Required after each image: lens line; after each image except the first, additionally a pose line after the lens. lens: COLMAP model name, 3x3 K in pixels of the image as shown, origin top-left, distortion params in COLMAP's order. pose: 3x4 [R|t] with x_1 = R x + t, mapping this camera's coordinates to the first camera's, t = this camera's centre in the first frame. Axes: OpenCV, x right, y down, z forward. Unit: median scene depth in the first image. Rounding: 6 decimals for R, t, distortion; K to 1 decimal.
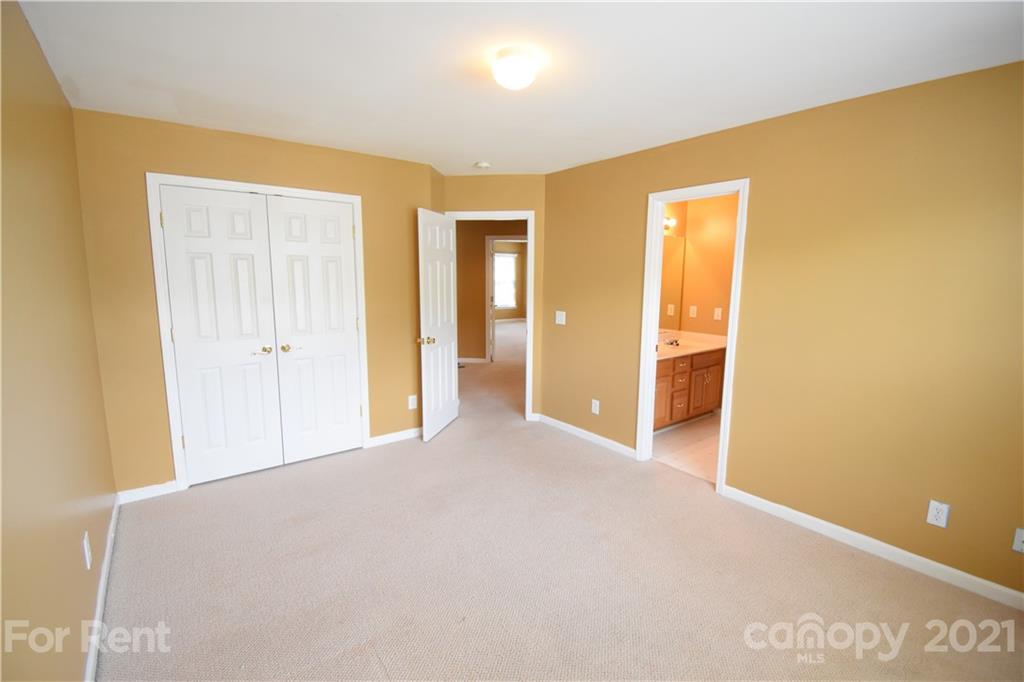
lens RADIAL K [[450.9, 0, 512.0], [0, 450.9, 341.0], [0, 0, 1]] dist [0.018509, -0.023983]
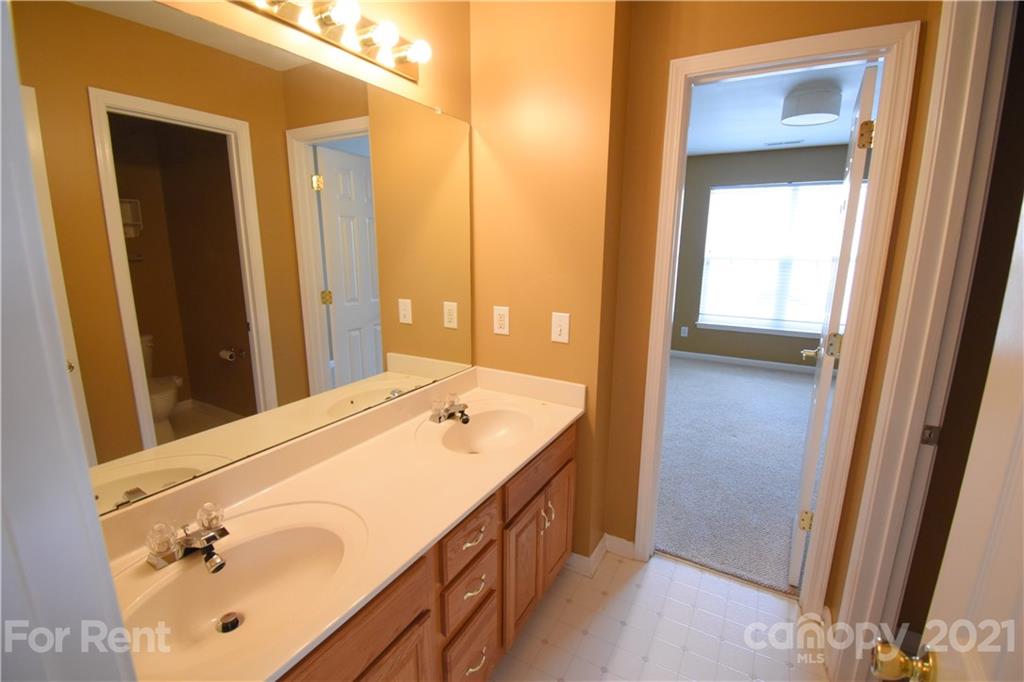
lens RADIAL K [[450.9, 0, 512.0], [0, 450.9, 341.0], [0, 0, 1]] dist [0.018509, -0.023983]
pose [[0.922414, -0.077927, 0.378260, 0.266084], [0.052694, 0.995667, 0.076624, -0.079007], [-0.382592, -0.050747, 0.922523, 0.649069]]
